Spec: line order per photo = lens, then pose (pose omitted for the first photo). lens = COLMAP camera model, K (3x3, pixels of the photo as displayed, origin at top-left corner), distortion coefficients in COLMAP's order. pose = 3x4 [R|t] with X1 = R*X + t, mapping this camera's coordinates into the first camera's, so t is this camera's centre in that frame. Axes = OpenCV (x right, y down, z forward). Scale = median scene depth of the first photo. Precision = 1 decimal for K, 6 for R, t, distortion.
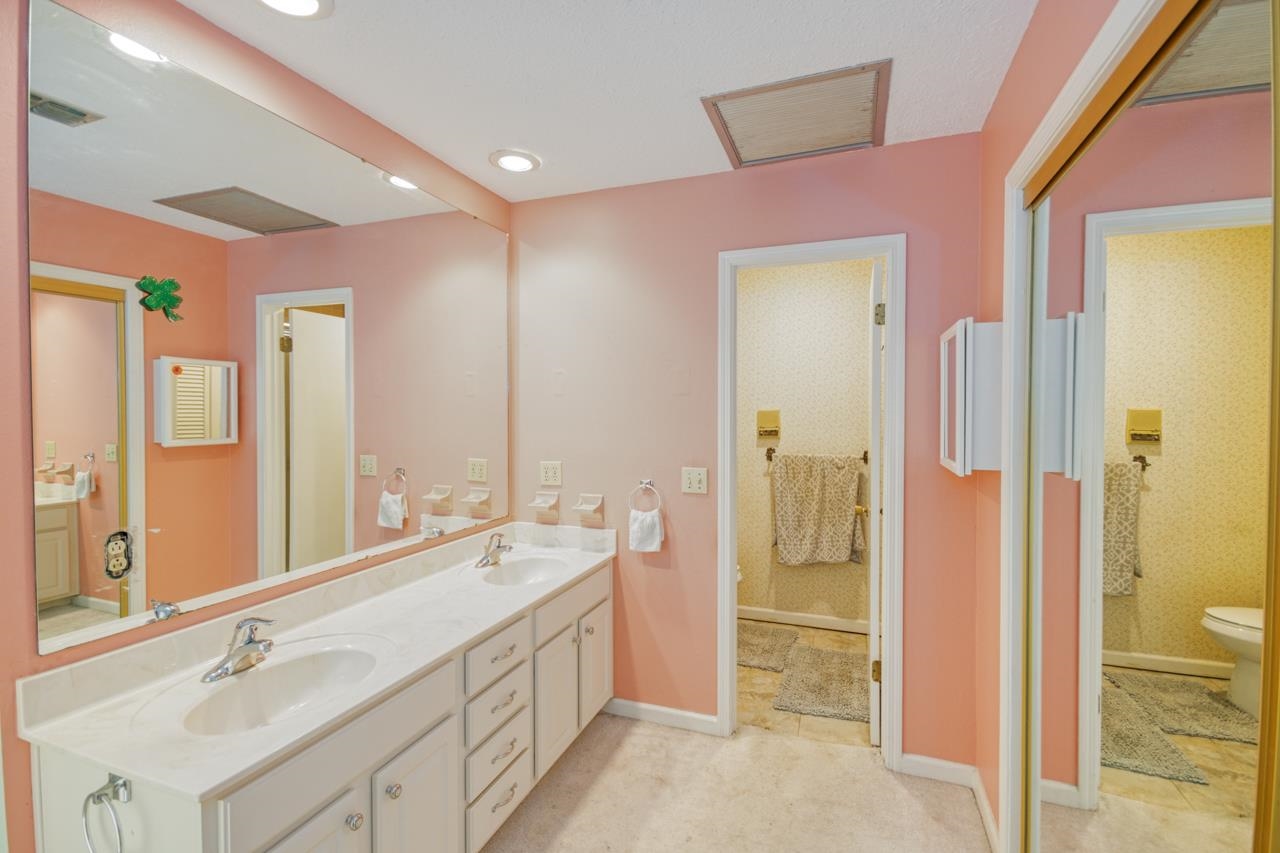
lens RADIAL K [[570.4, 0, 642.1], [0, 570.4, 427.4], [0, 0, 1]] dist [0.012074, -0.002029]
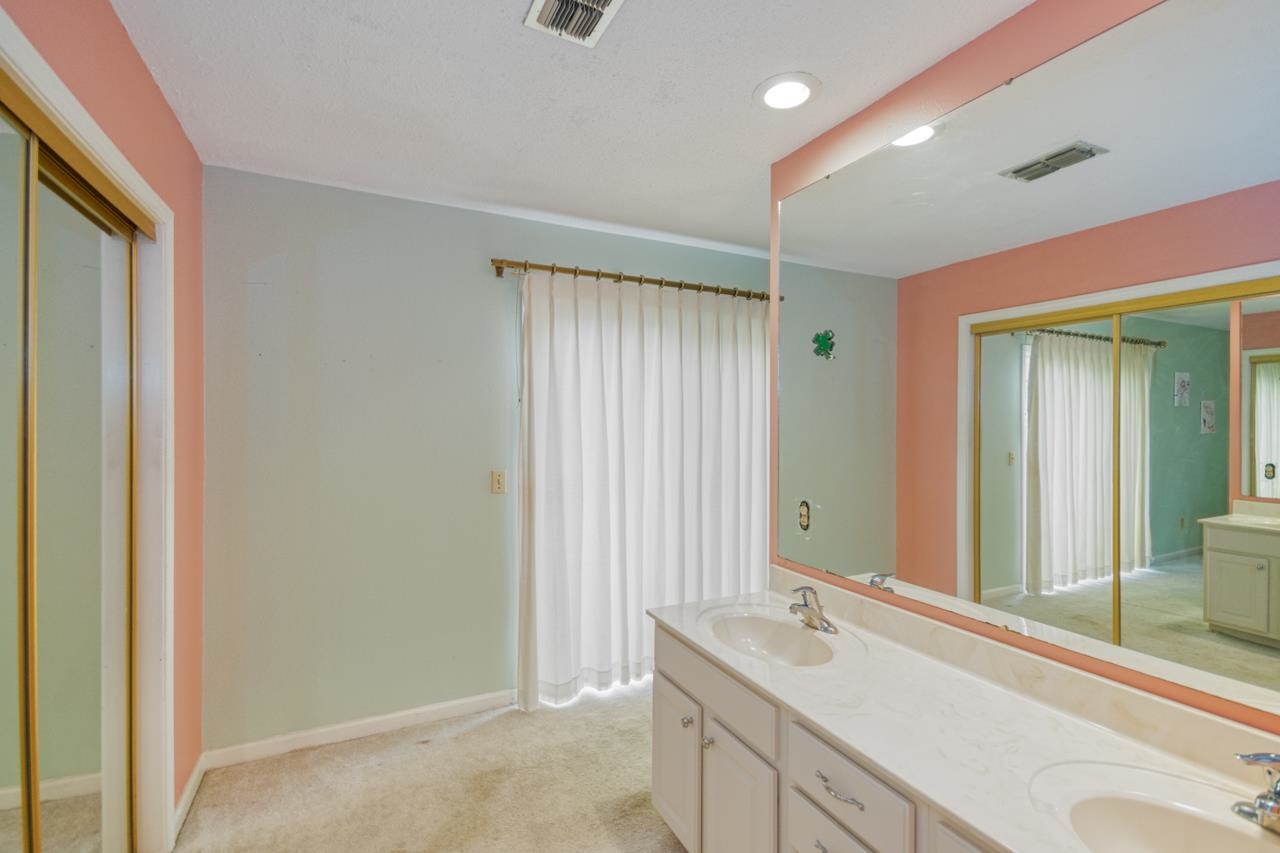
lens RADIAL K [[570.4, 0, 642.0], [0, 570.4, 420.0], [0, 0, 1]] dist [0.012074, -0.002029]
pose [[-0.690135, -0.017900, -0.723459, 0.450083], [-0.026609, 0.999646, 0.000649, -0.025565], [0.723191, 0.019699, -0.690367, 1.456024]]
